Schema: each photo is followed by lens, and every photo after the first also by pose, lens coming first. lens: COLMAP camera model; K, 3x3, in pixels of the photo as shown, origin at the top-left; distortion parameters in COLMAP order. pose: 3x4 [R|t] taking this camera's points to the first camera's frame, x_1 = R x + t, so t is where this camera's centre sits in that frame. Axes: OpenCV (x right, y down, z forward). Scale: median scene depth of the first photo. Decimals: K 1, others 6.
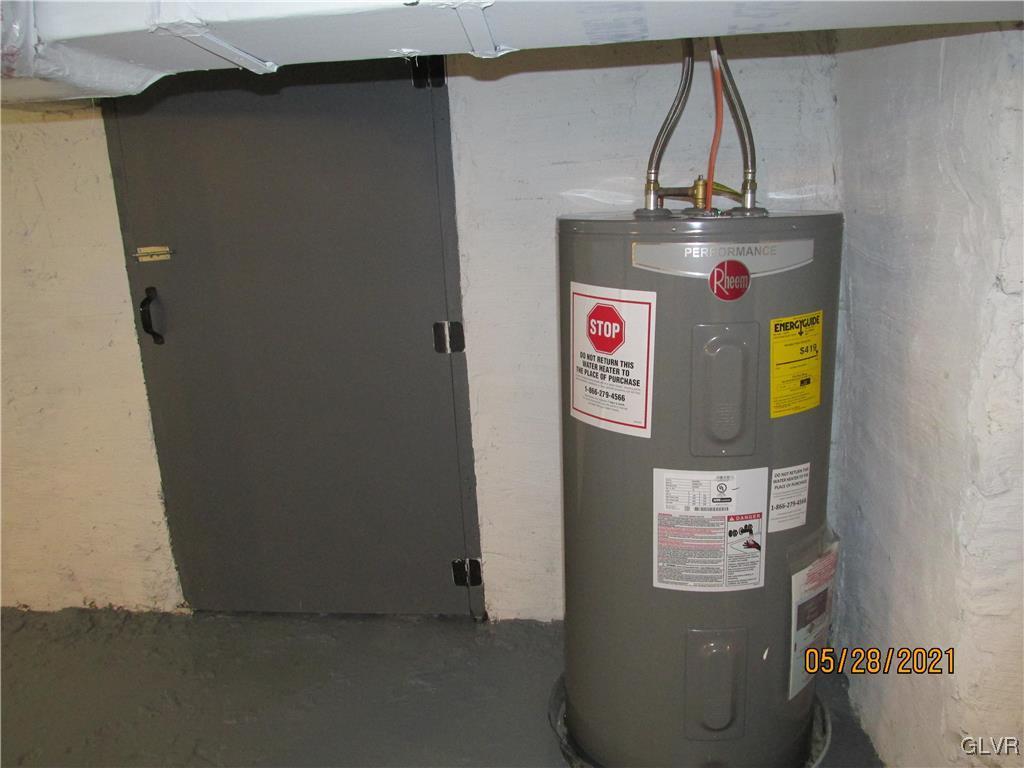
lens RADIAL K [[849.8, 0, 515.6], [0, 849.8, 385.5], [0, 0, 1]] dist [-0.034521, 0.015461]
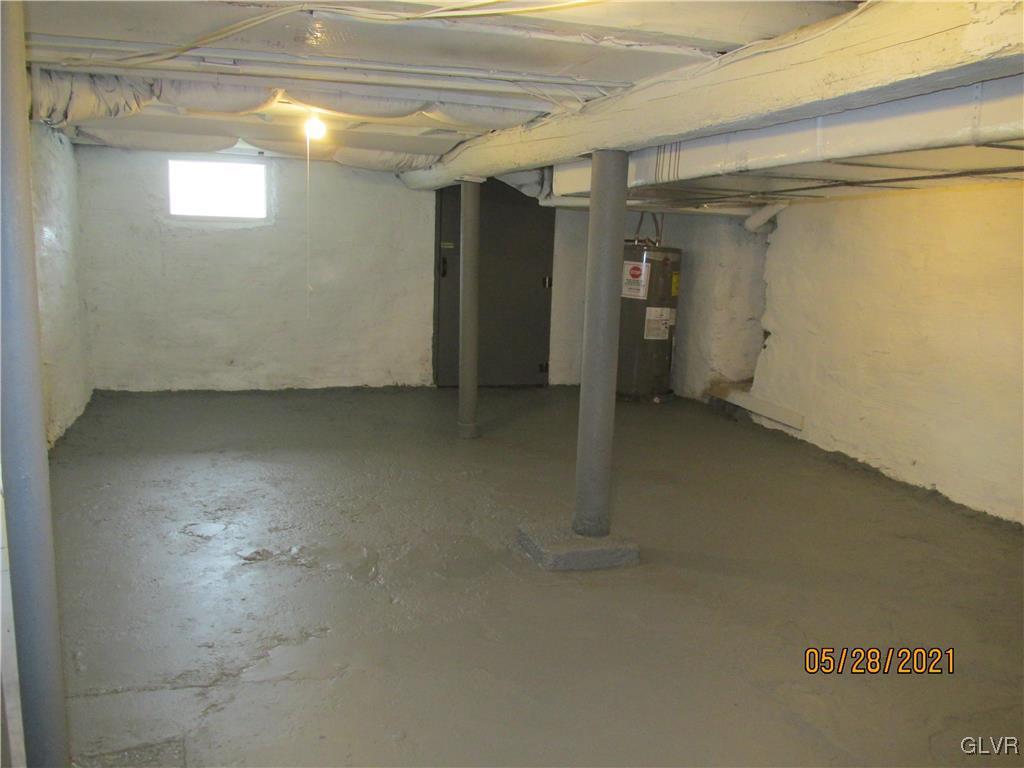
lens RADIAL K [[849.8, 0, 509.6], [0, 849.8, 384.0], [0, 0, 1]] dist [-0.034521, 0.015461]
pose [[0.903012, 0.017720, 0.429251, -2.091144], [0.009053, 0.998142, -0.060249, 0.678930], [-0.429521, 0.058292, 0.901174, -2.276922]]
